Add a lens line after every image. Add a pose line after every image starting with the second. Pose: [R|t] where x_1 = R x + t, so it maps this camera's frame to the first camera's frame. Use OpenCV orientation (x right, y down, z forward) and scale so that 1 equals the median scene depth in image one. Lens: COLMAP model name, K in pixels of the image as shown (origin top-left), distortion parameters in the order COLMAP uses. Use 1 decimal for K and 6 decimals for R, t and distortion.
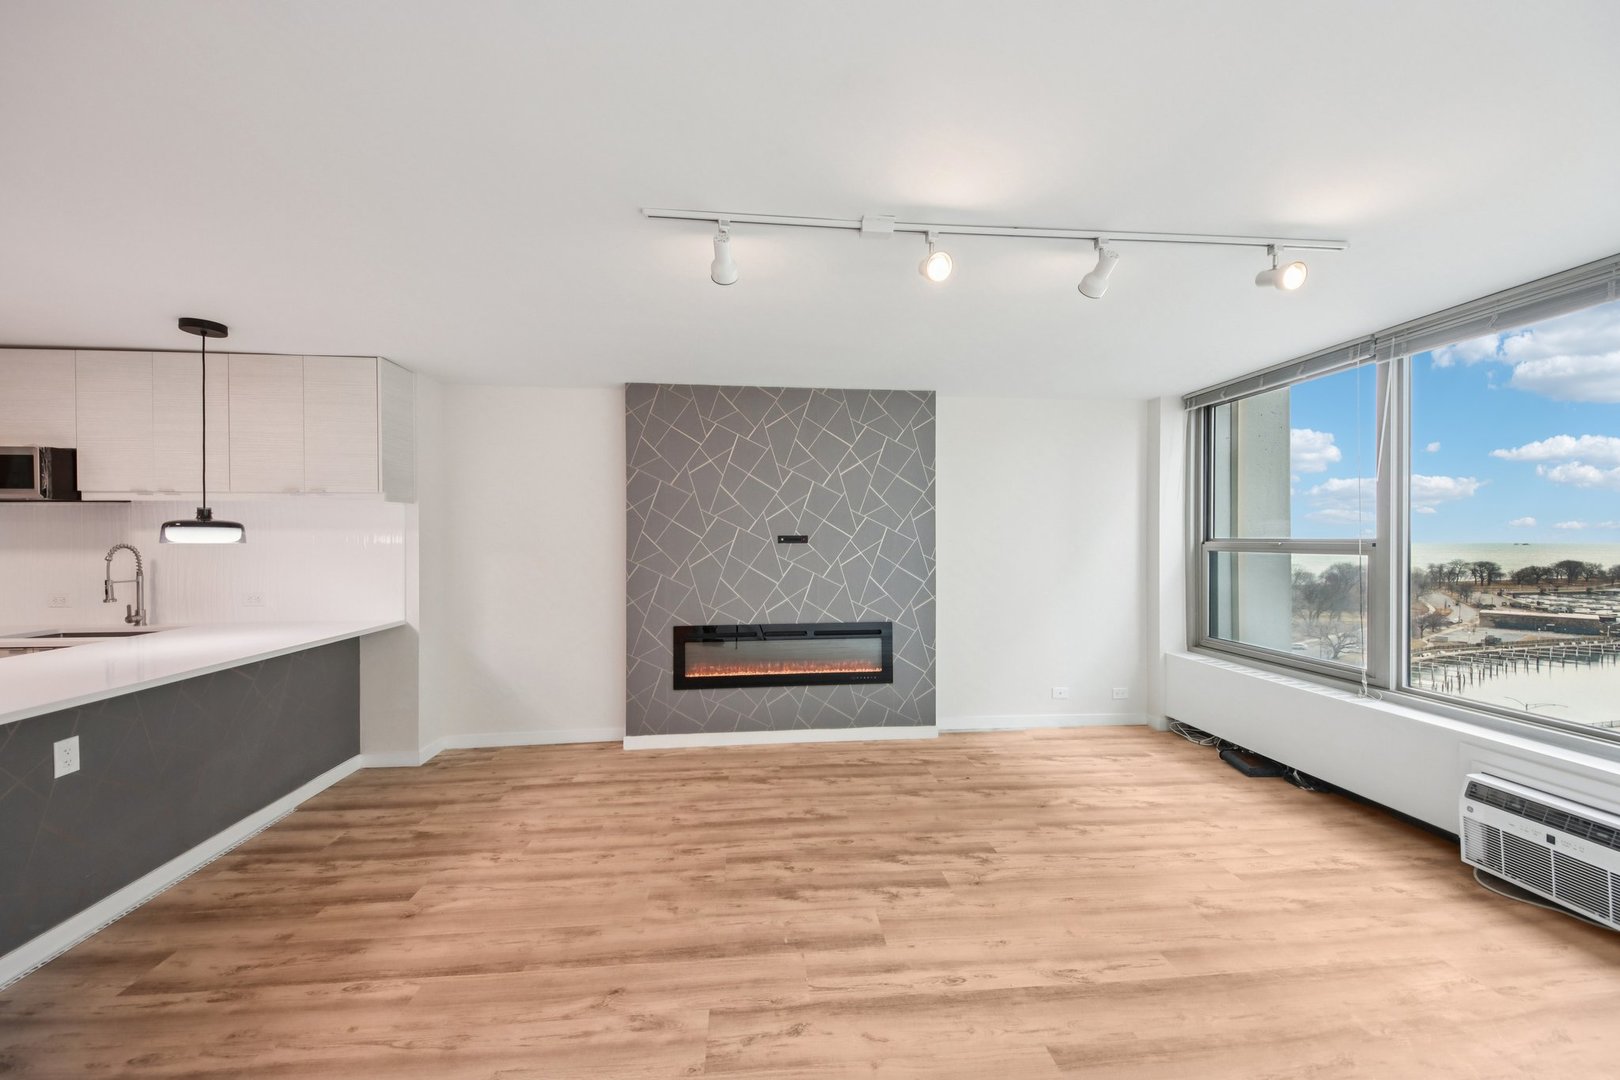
lens RADIAL K [[602.9, 0, 800.5], [0, 602.9, 539.4], [0, 0, 1]] dist [0.050136, -0.023170]
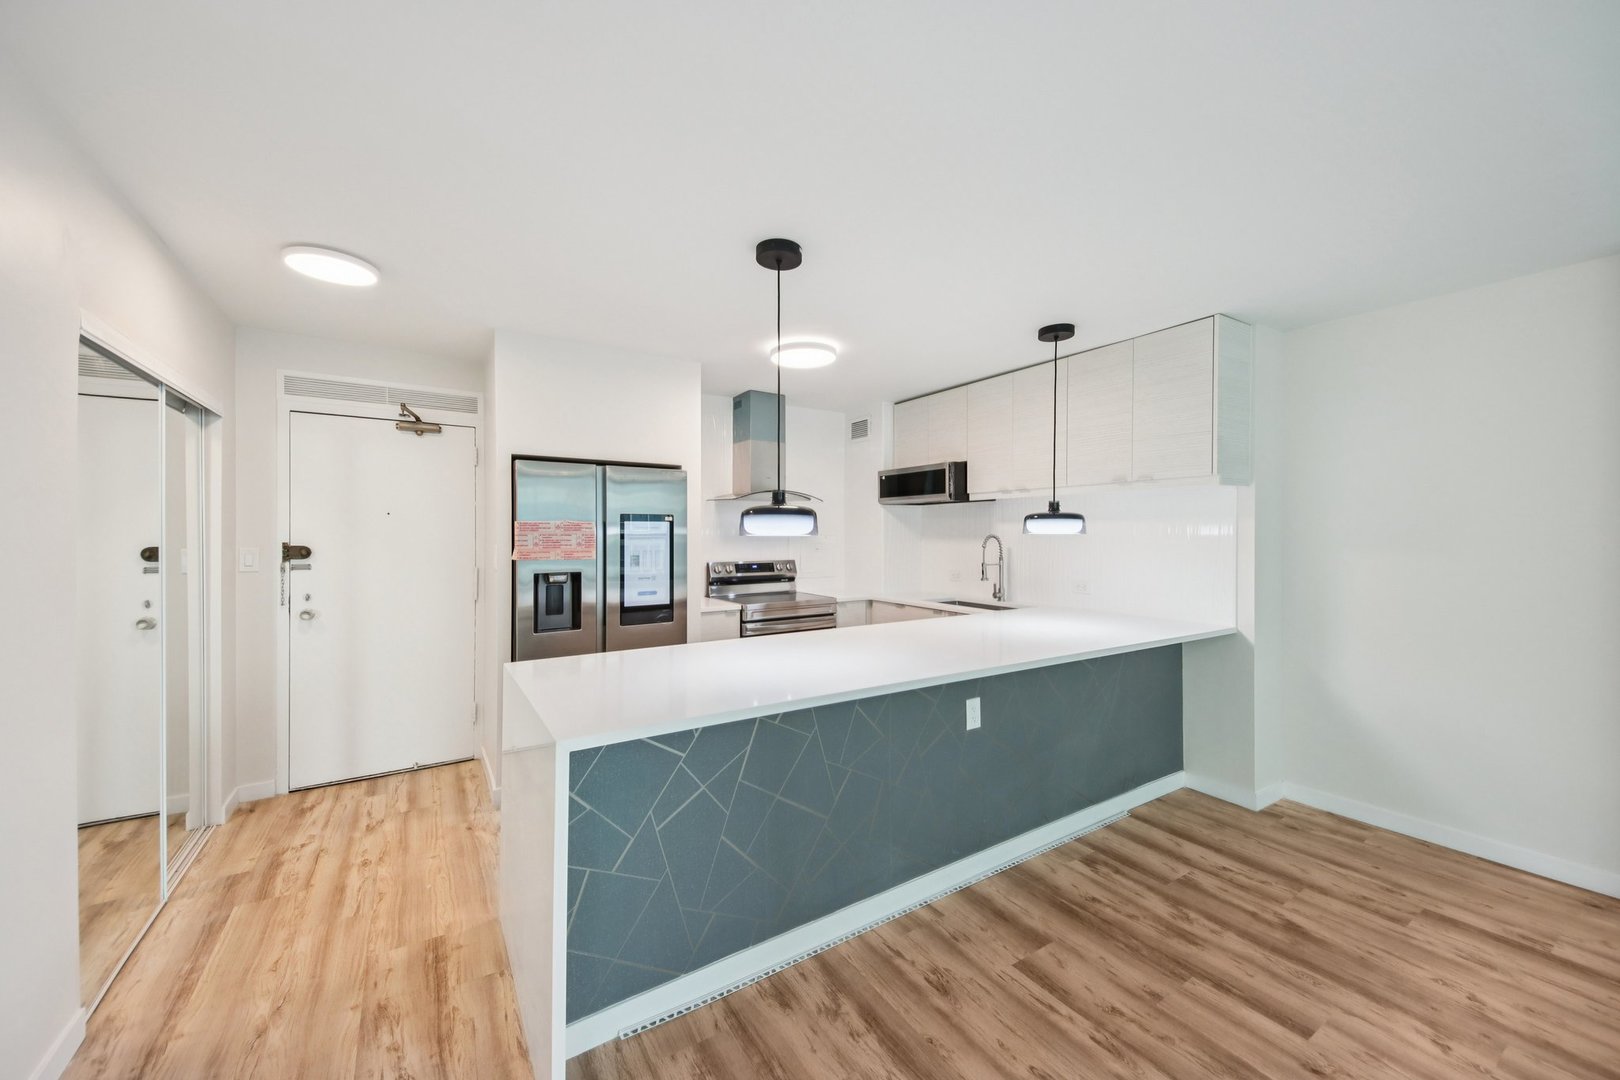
lens RADIAL K [[604.1, 0, 795.3], [0, 604.1, 543.5], [0, 0, 1]] dist [0.048847, -0.017105]
pose [[0.440779, 0.019328, -0.897408, -0.169965], [-0.001776, 0.999785, 0.020660, 0.001013], [0.897614, -0.007513, 0.440718, 0.104919]]
